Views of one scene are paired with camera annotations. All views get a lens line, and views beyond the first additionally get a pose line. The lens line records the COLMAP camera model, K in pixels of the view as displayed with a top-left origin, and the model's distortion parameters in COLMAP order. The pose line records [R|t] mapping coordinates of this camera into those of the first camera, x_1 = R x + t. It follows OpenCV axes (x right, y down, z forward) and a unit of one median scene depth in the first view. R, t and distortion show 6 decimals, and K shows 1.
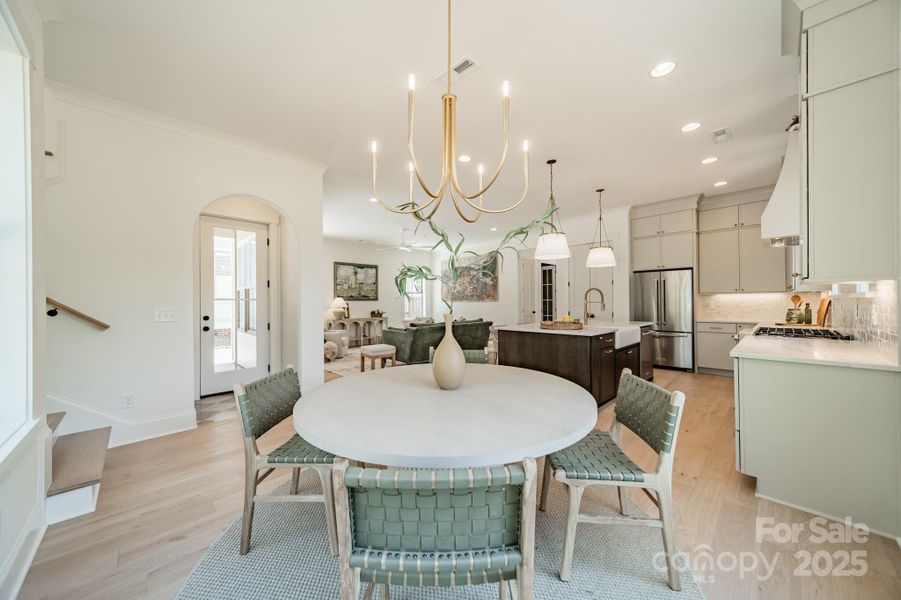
lens RADIAL K [[318.3, 0, 451.5], [0, 318.3, 301.3], [0, 0, 1]] dist [0.012480, -0.001099]
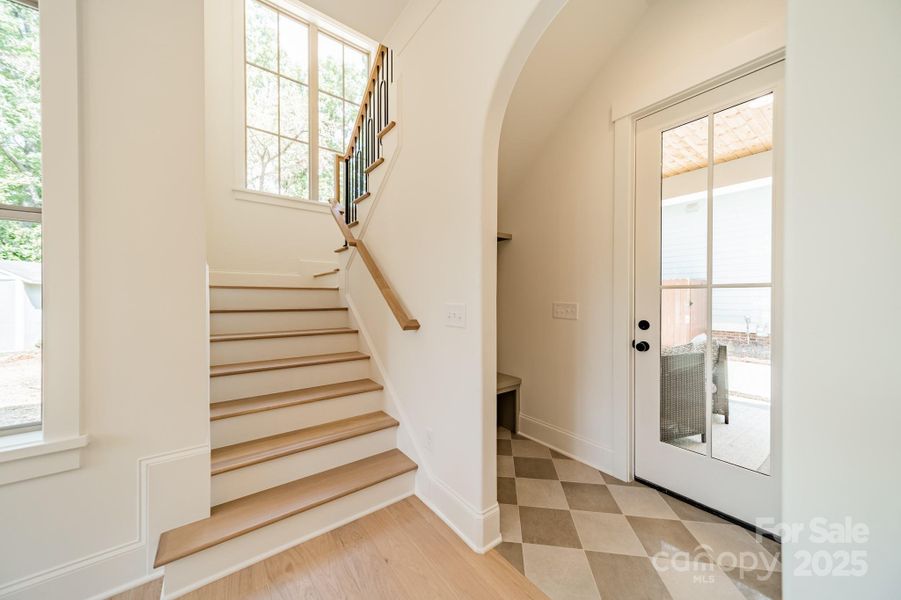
lens RADIAL K [[318.3, 0, 451.0], [0, 318.3, 300.7], [0, 0, 1]] dist [0.012480, -0.001099]
pose [[-0.126122, 0.010115, -0.991963, -0.164139], [0.000363, 0.999948, 0.010150, 0.006673], [0.992015, 0.000920, -0.126120, 0.529158]]
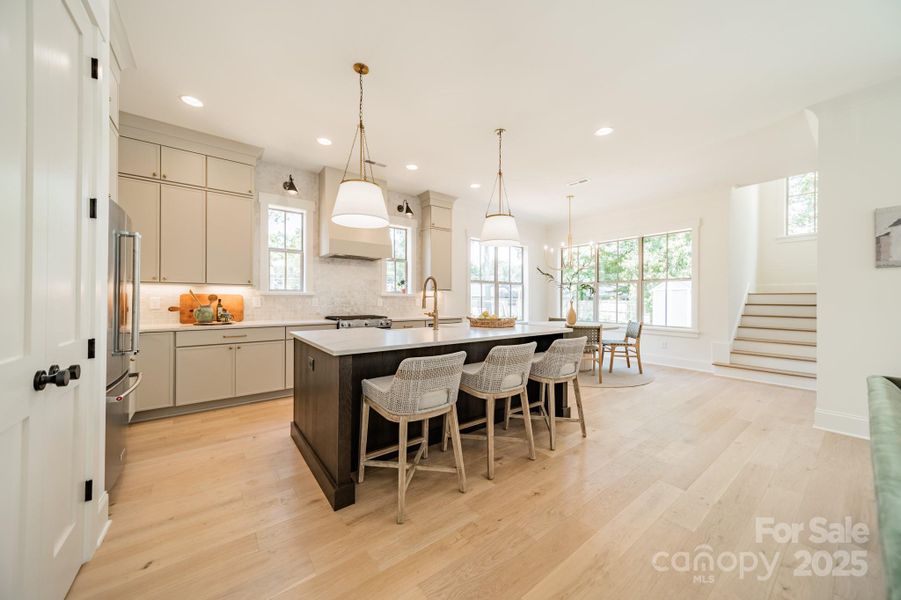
lens RADIAL K [[318.3, 0, 452.8], [0, 318.3, 298.8], [0, 0, 1]] dist [0.012480, -0.001099]
pose [[-0.993086, 0.003766, 0.117331, 0.221899], [0.003393, 0.999989, -0.003381, 0.007086], [-0.117343, -0.002960, -0.993087, 1.221801]]
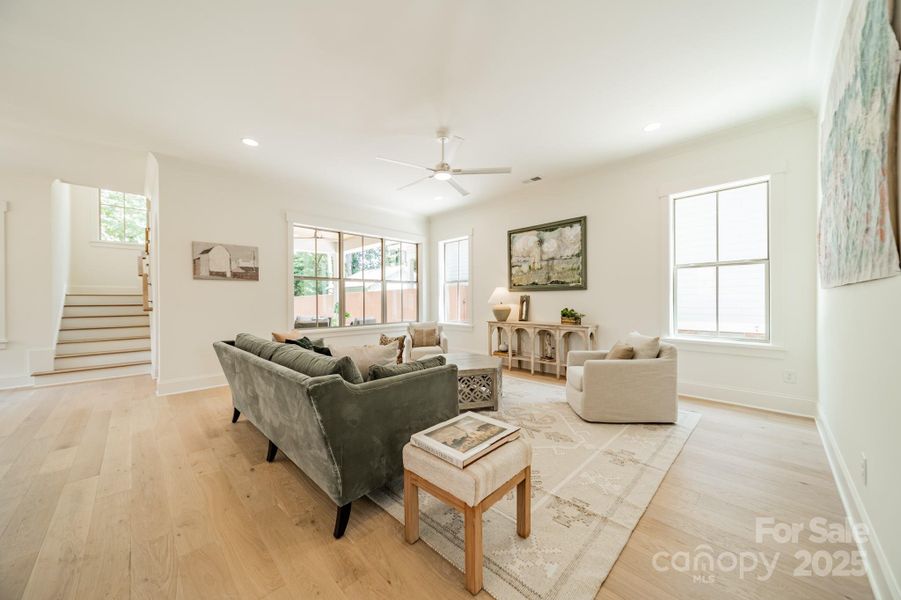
lens RADIAL K [[318.3, 0, 452.5], [0, 318.3, 299.4], [0, 0, 1]] dist [0.012480, -0.001099]
pose [[0.008423, 0.007583, -0.999936, 0.386998], [0.011279, 0.999907, 0.007678, 0.009729], [0.999901, -0.011343, 0.008337, 1.258264]]
